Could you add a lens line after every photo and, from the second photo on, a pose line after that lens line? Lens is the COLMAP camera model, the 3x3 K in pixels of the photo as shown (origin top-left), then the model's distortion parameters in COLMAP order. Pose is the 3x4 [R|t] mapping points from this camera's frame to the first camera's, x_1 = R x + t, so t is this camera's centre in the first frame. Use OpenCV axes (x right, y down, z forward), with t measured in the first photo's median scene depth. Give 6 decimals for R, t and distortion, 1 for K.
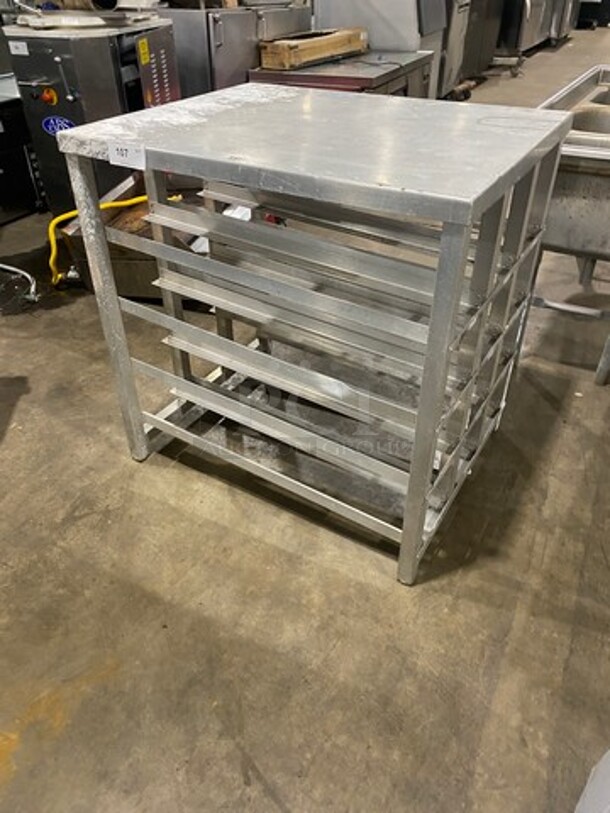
lens RADIAL K [[610.1, 0, 305.0], [0, 610.1, 406.5], [0, 0, 1]] dist [-0.002295, 0.004141]
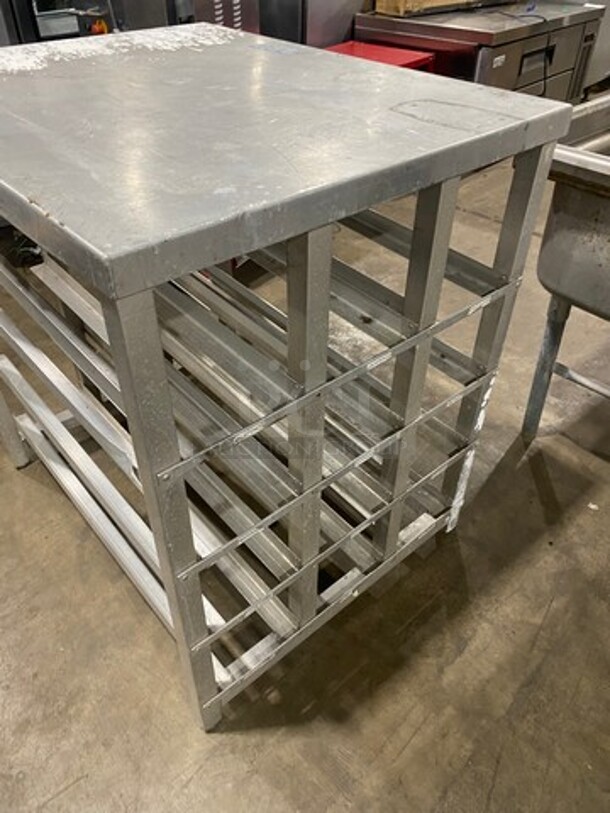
lens RADIAL K [[610.5, 0, 308.7], [0, 610.5, 418.8], [0, 0, 1]] dist [0.004353, -0.004494]
pose [[0.952351, 0.209462, -0.221704, 0.354134], [-0.191509, 0.976400, 0.099840, -0.170442], [0.237385, -0.052624, 0.969989, 0.299944]]
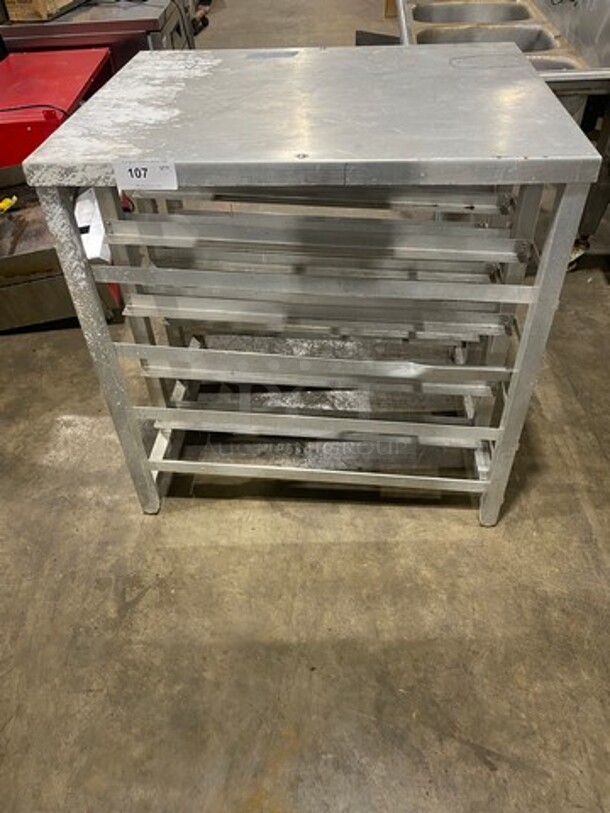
lens RADIAL K [[610.1, 0, 305.0], [0, 610.1, 406.5], [0, 0, 1]] dist [-0.002295, 0.004141]
pose [[0.889714, -0.326424, 0.319149, -0.361927], [0.293948, 0.944514, 0.146585, -0.141369], [-0.349289, -0.036606, 0.936300, 0.127547]]
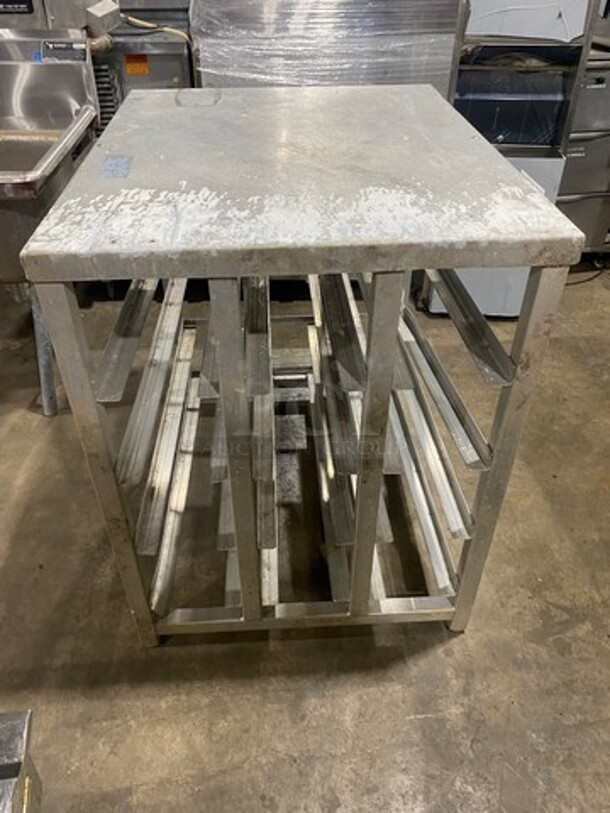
lens RADIAL K [[610.1, 0, 305.0], [0, 610.1, 406.5], [0, 0, 1]] dist [-0.002295, 0.004141]
pose [[-0.560121, -0.513904, 0.649743, -0.607981], [0.500468, 0.415099, 0.759753, -0.808411], [-0.660148, 0.750730, 0.024687, 1.066584]]
